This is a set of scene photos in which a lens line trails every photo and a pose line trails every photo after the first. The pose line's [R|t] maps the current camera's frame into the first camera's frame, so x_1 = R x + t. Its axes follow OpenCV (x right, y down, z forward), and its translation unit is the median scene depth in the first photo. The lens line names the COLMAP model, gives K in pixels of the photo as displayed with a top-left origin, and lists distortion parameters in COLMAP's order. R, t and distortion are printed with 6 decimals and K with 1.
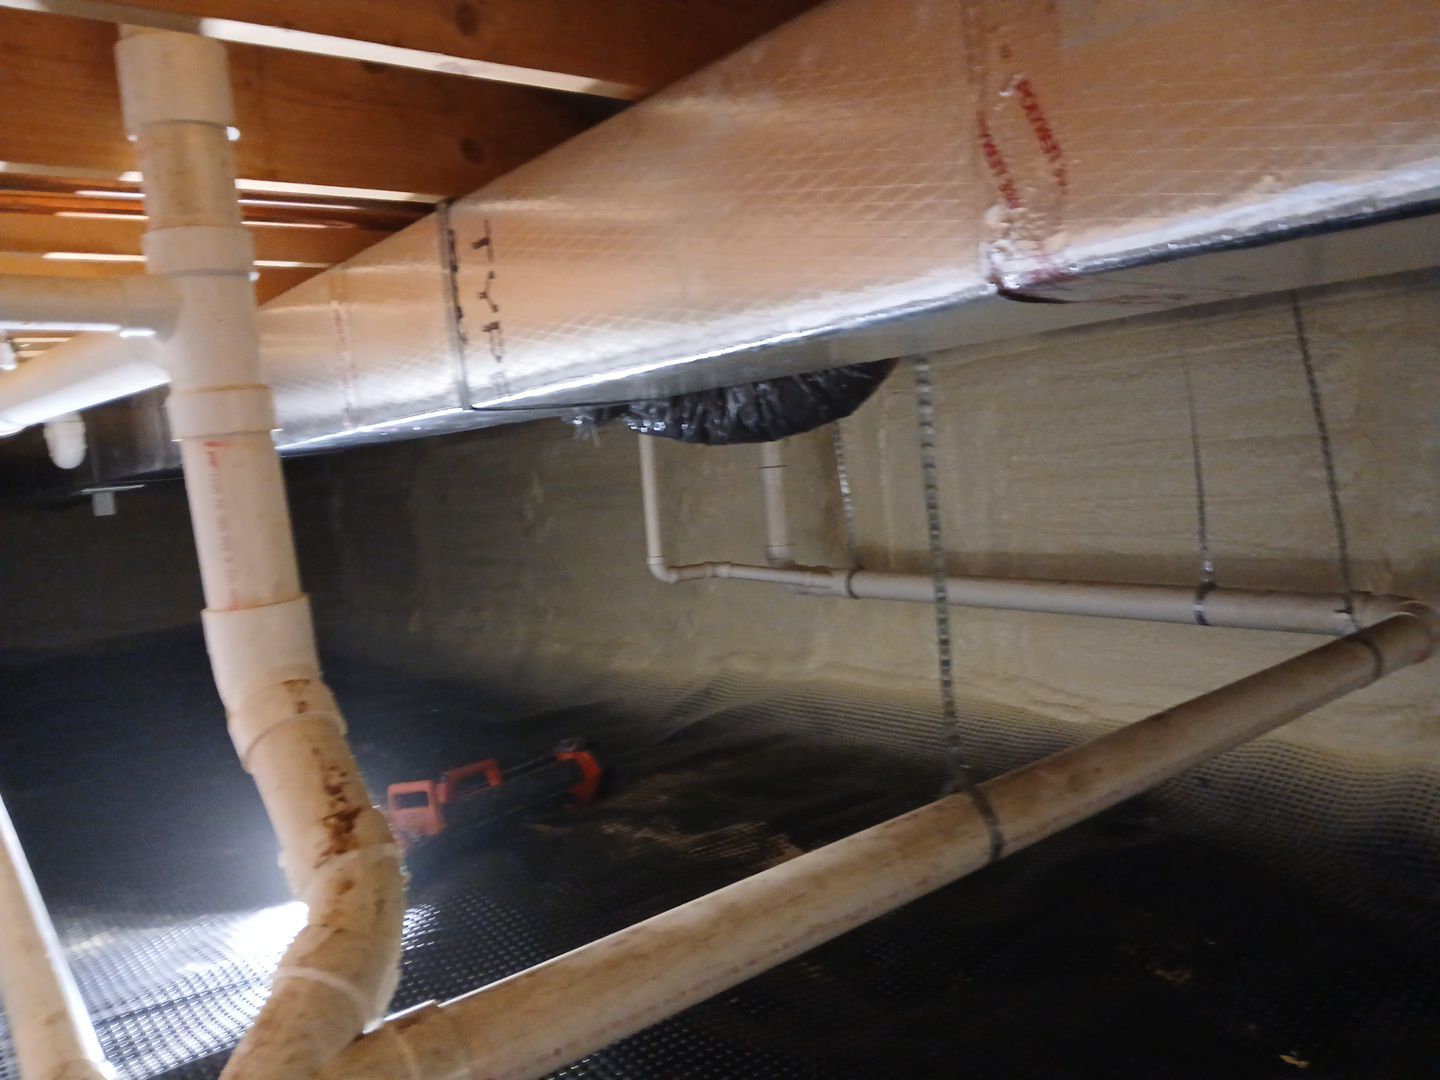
lens RADIAL K [[1079.9, 0, 711.9], [0, 1079.9, 541.5], [0, 0, 1]] dist [0.004736, -0.073074]
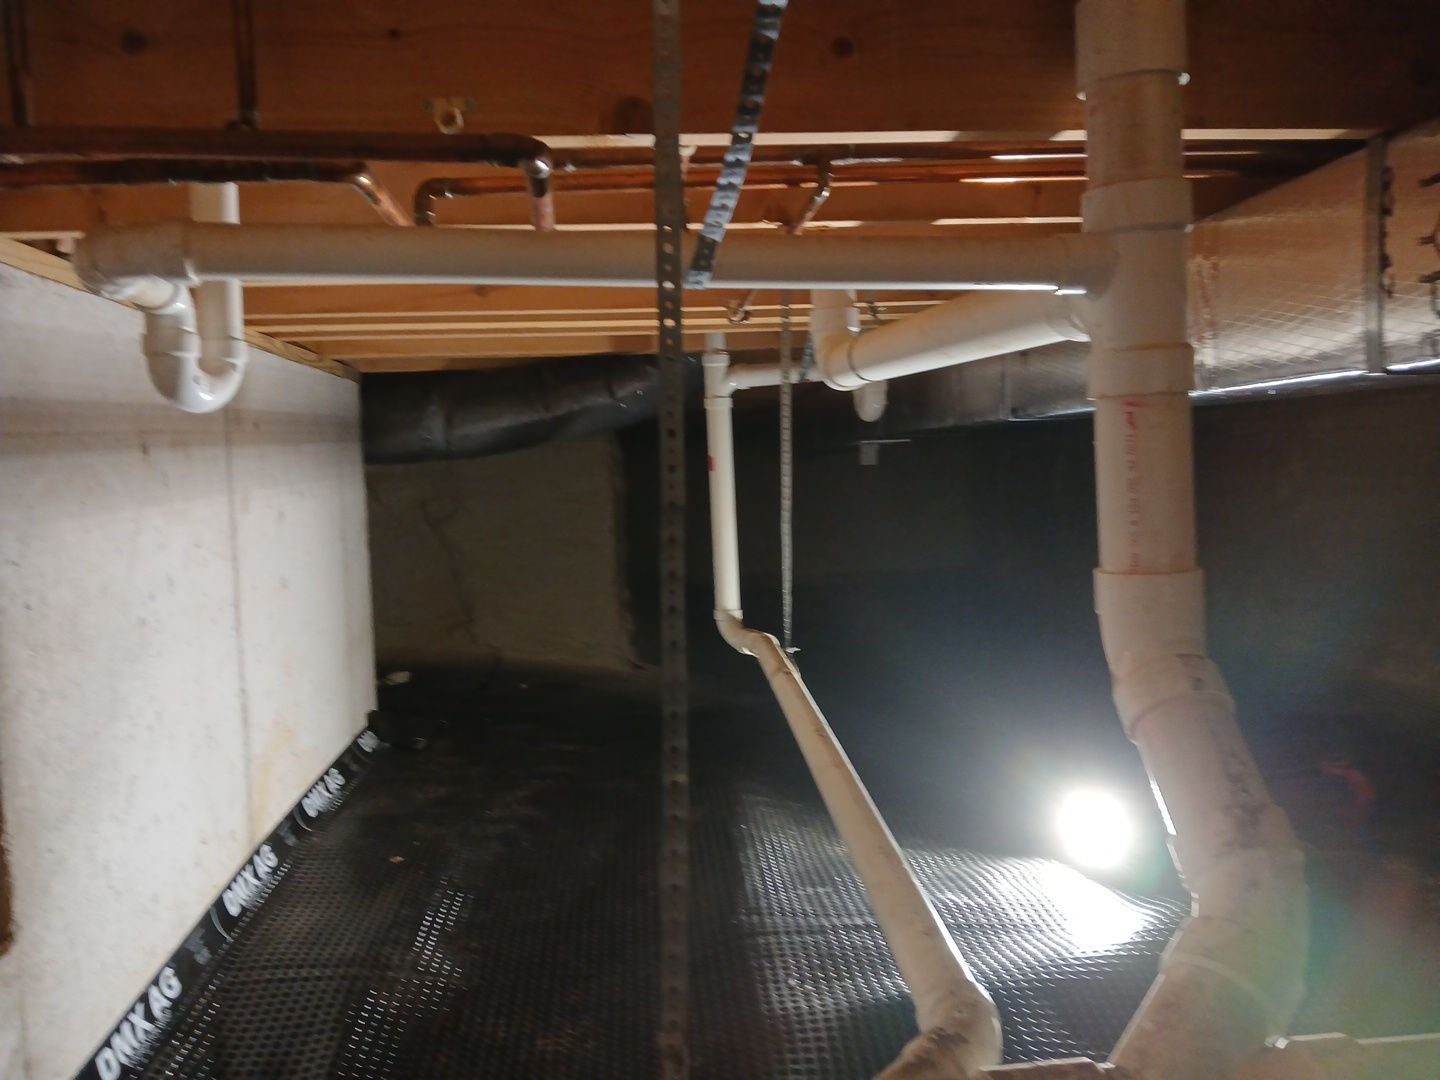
lens RADIAL K [[1079.9, 0, 711.9], [0, 1079.9, 541.5], [0, 0, 1]] dist [0.004736, -0.073074]
pose [[0.810562, 0.096707, -0.577613, -0.171641], [-0.077225, 0.995309, 0.058271, 0.005675], [0.580539, -0.002627, 0.814228, -0.019962]]
